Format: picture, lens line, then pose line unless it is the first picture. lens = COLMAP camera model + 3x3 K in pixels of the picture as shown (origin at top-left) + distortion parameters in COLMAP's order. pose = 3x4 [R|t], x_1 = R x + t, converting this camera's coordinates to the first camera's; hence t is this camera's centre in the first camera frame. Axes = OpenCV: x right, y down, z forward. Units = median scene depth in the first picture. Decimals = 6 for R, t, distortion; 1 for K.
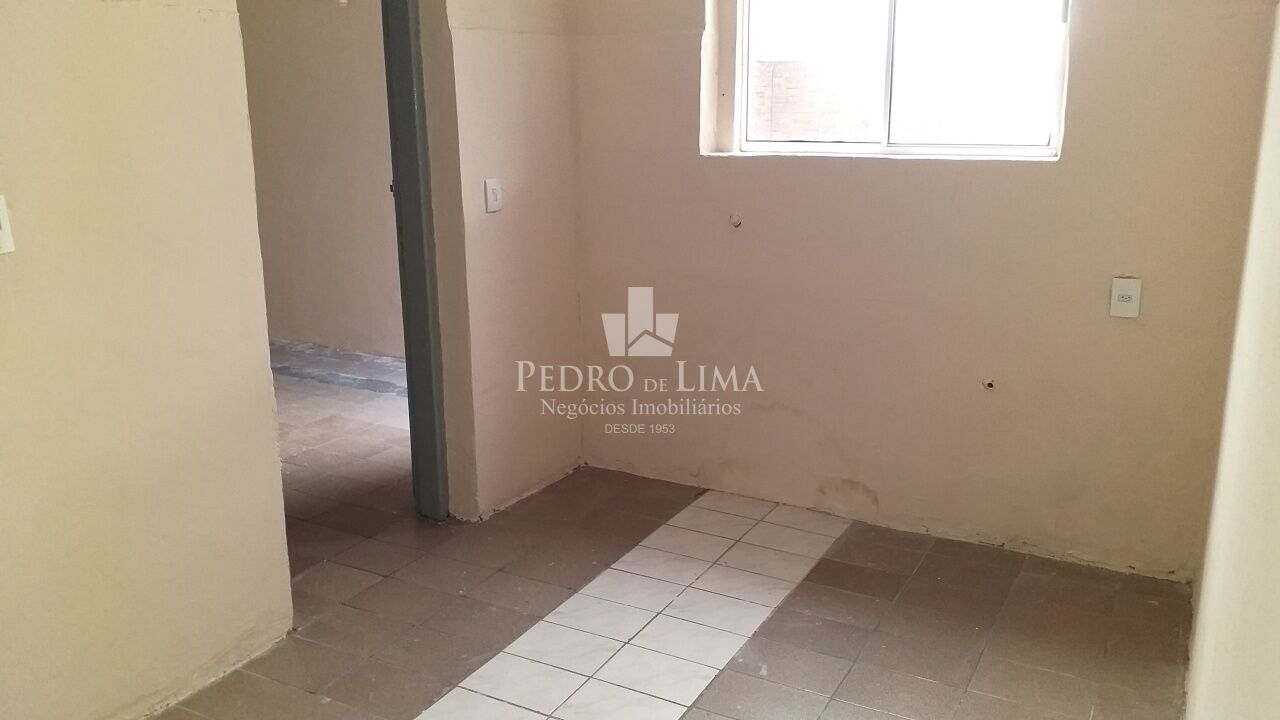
lens RADIAL K [[1010.2, 0, 654.2], [0, 1010.2, 361.6], [0, 0, 1]] dist [0.144665, -0.246303]
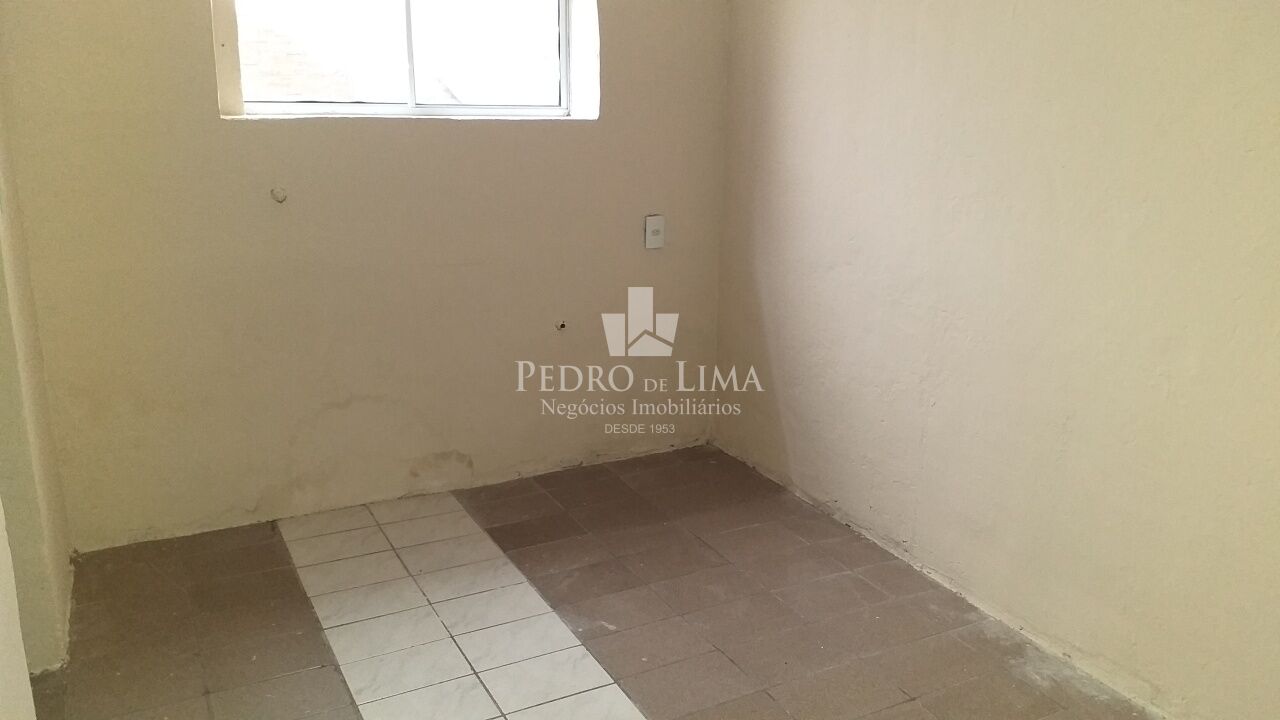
lens RADIAL K [[1010.2, 0, 654.2], [0, 1010.2, 361.6], [0, 0, 1]] dist [0.144665, -0.246303]
pose [[0.550686, -0.211828, 0.807387, -0.488589], [0.187695, 0.973917, 0.127500, -0.057702], [-0.813336, 0.081331, 0.576081, 0.278723]]
